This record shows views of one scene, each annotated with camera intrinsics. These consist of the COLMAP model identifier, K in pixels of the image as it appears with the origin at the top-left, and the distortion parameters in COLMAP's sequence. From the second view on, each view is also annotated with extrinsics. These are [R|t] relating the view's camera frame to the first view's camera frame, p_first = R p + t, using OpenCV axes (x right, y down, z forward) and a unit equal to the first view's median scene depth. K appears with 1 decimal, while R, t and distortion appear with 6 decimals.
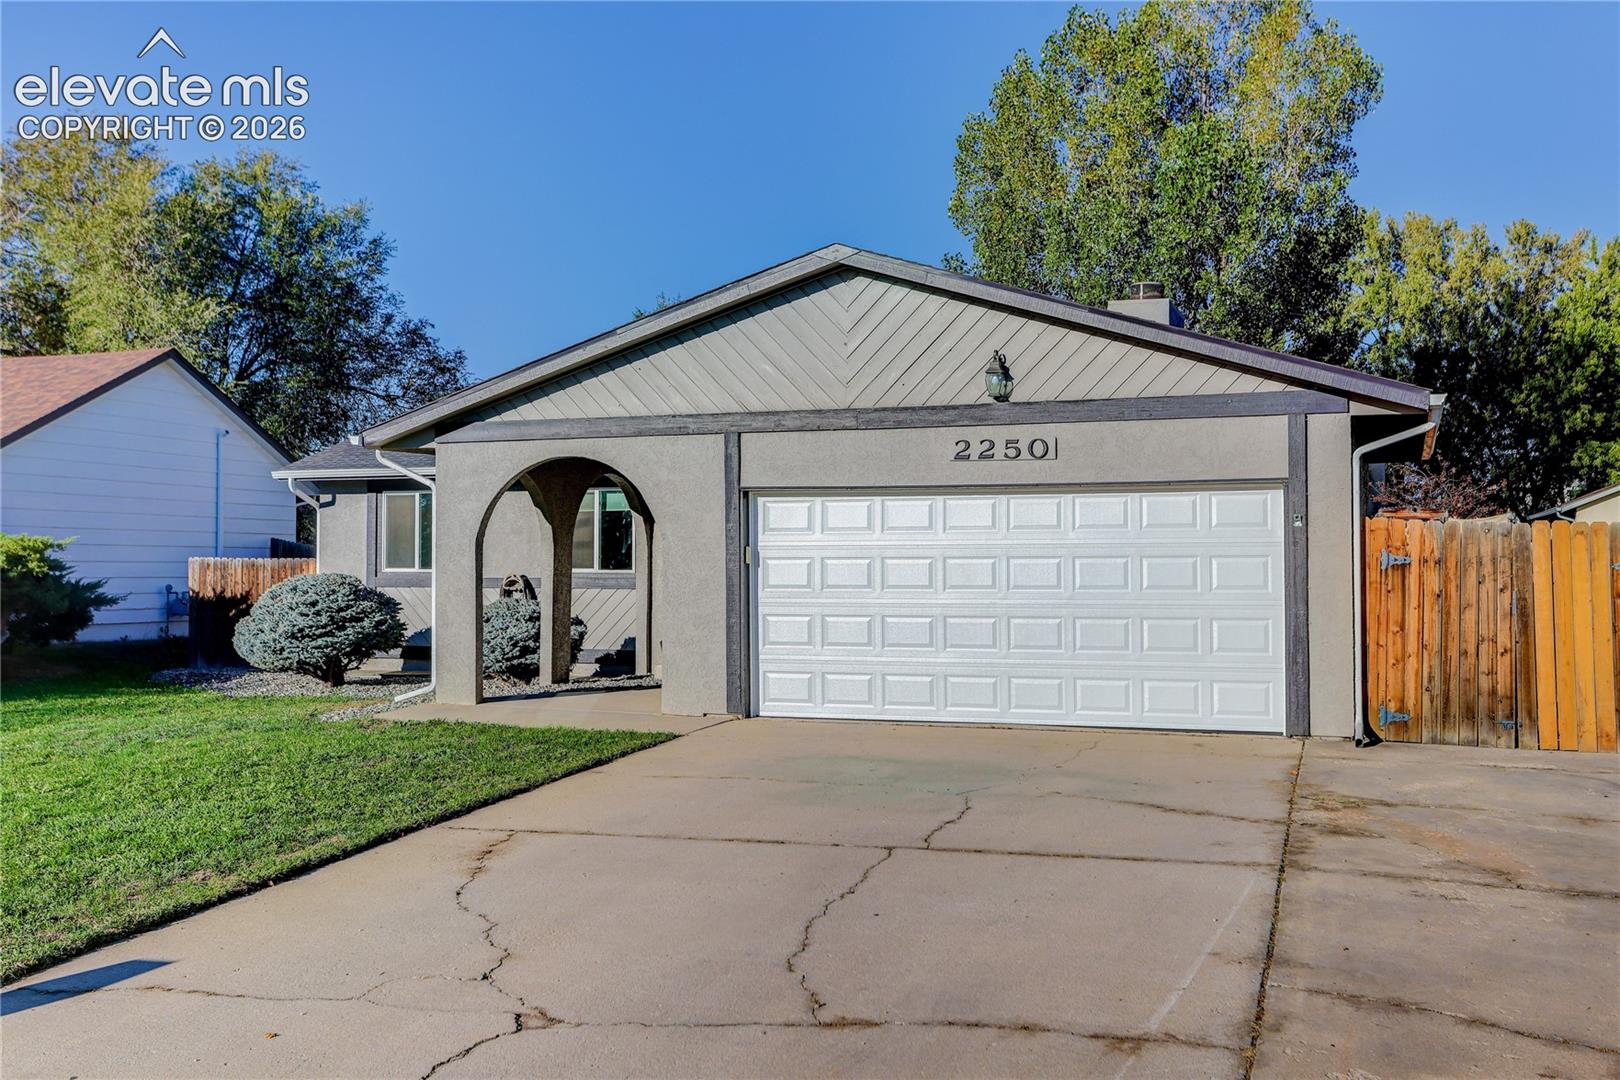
lens RADIAL K [[1672.3, 0, 810.1], [0, 1672.3, 540.0], [0, 0, 1]] dist [0.006574, 0.000000]
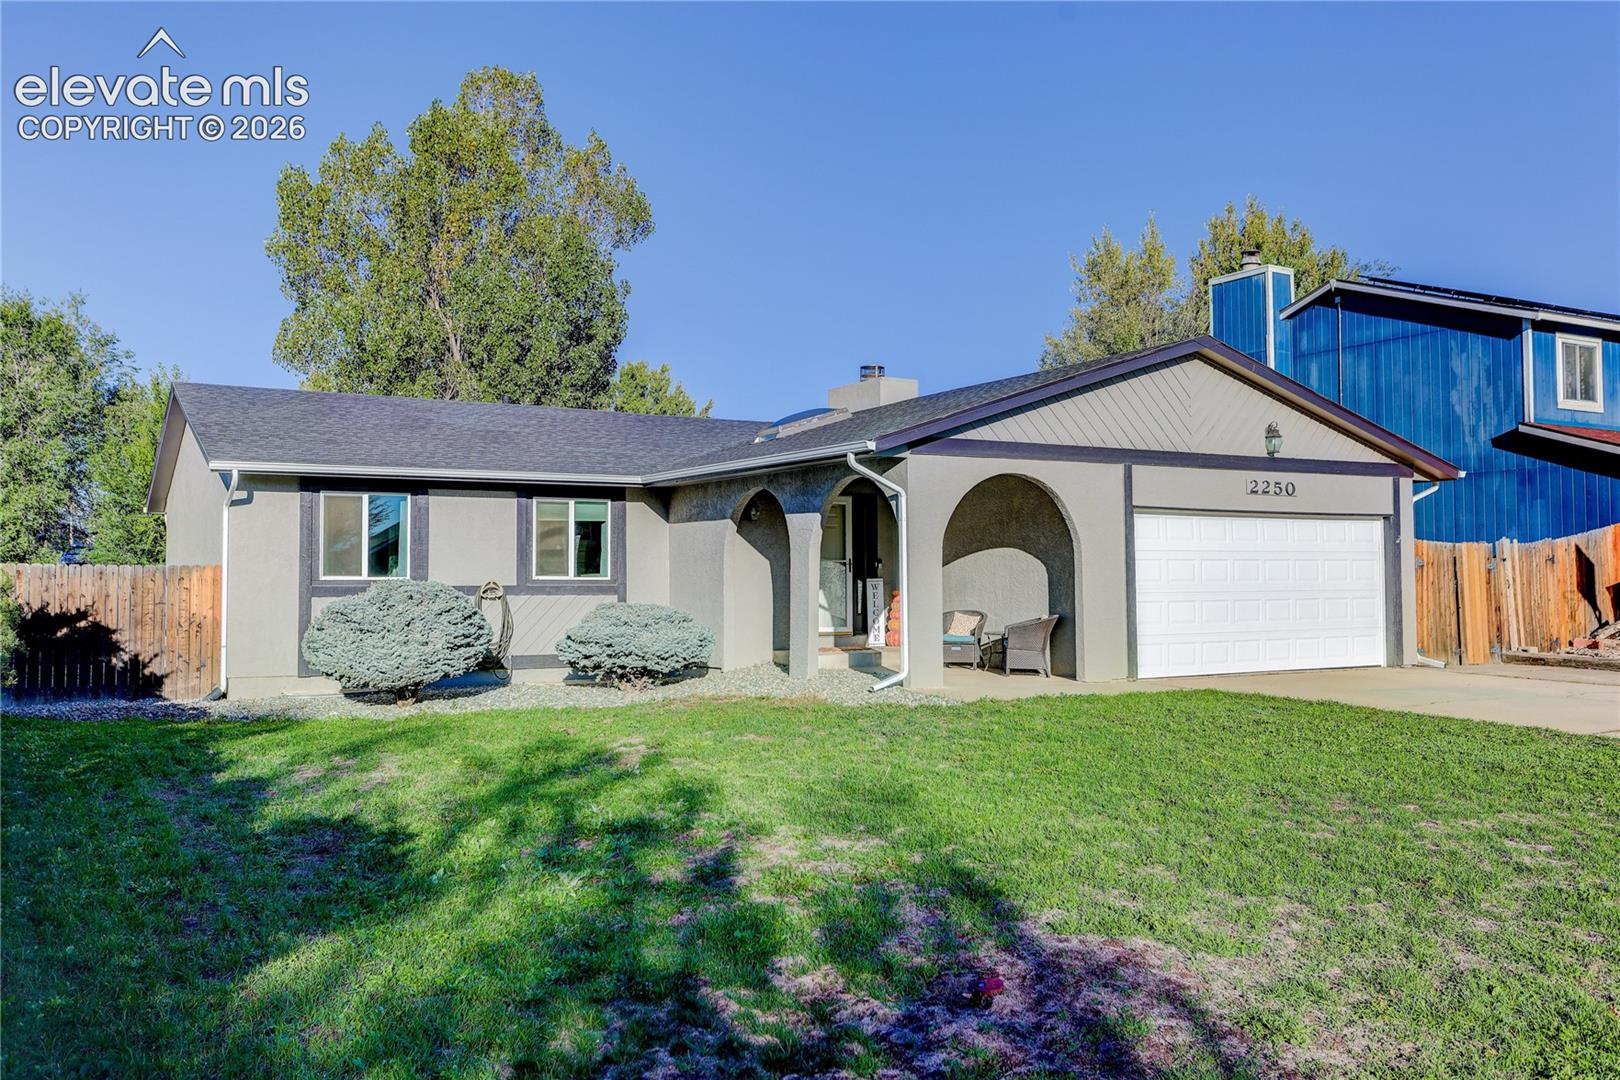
lens RADIAL K [[1348.1, 0, 811.1], [0, 1348.1, 536.5], [0, 0, 1]] dist [-0.011361, -0.001903]
pose [[0.630230, 0.020732, 0.776132, -1.040413], [-0.004216, 0.999720, -0.023280, 0.018189], [-0.776397, 0.011400, 0.630141, 0.543237]]
